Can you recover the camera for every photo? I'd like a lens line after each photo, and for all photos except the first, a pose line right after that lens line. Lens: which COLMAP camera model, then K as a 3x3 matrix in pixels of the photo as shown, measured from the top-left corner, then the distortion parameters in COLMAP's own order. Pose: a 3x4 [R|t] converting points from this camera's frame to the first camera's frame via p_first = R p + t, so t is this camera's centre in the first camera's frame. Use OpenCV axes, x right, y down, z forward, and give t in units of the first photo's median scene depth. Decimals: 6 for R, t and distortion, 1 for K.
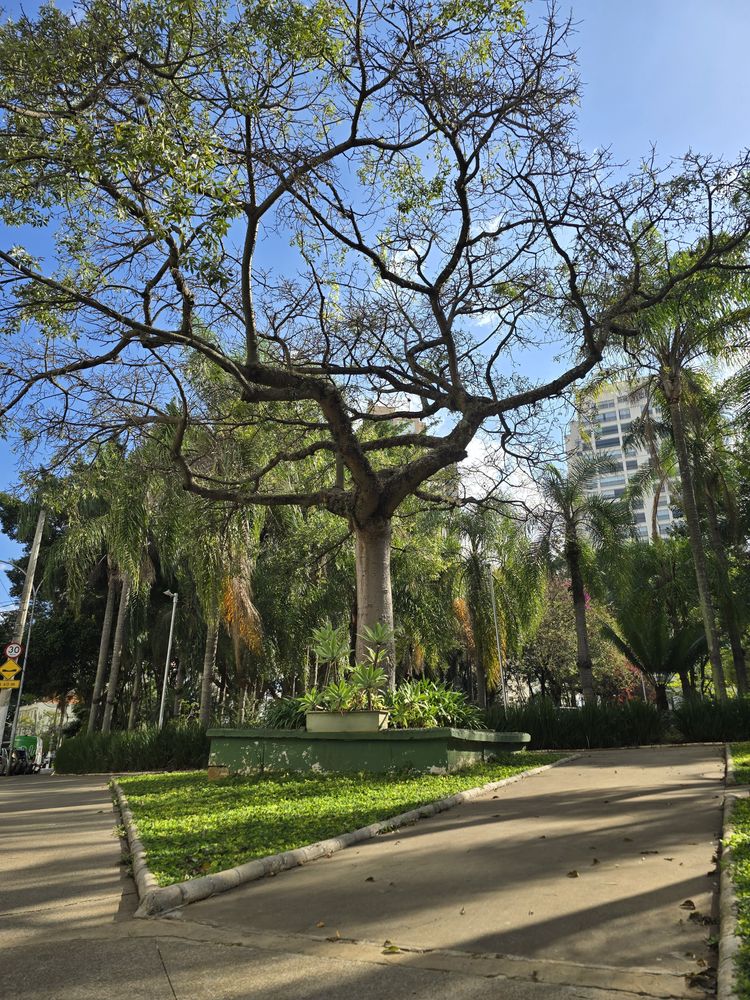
lens RADIAL K [[675.1, 0, 375.0], [0, 675.1, 500.0], [0, 0, 1]] dist [0.001378, -0.001590]
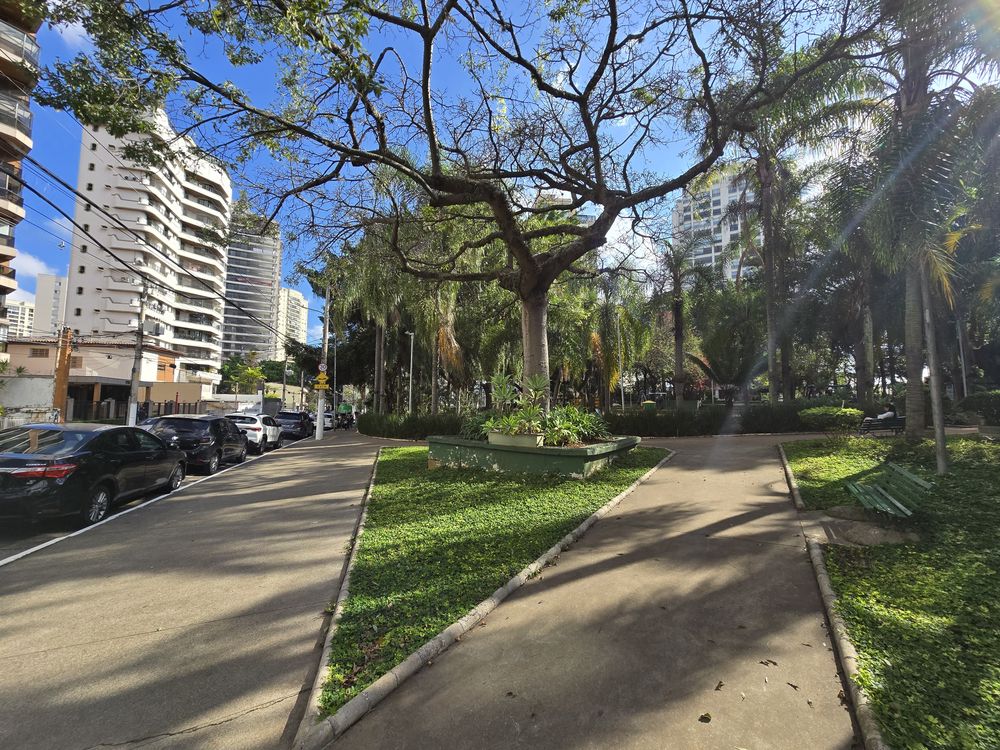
lens RADIAL K [[402.3, 0, 496.8], [0, 402.3, 375.2], [0, 0, 1]] dist [-0.018986, 0.000110]
pose [[0.993469, -0.000495, -0.114104, 0.013771], [0.032531, 0.959720, 0.279068, -0.036782], [0.109369, -0.280958, 0.953468, 0.152312]]
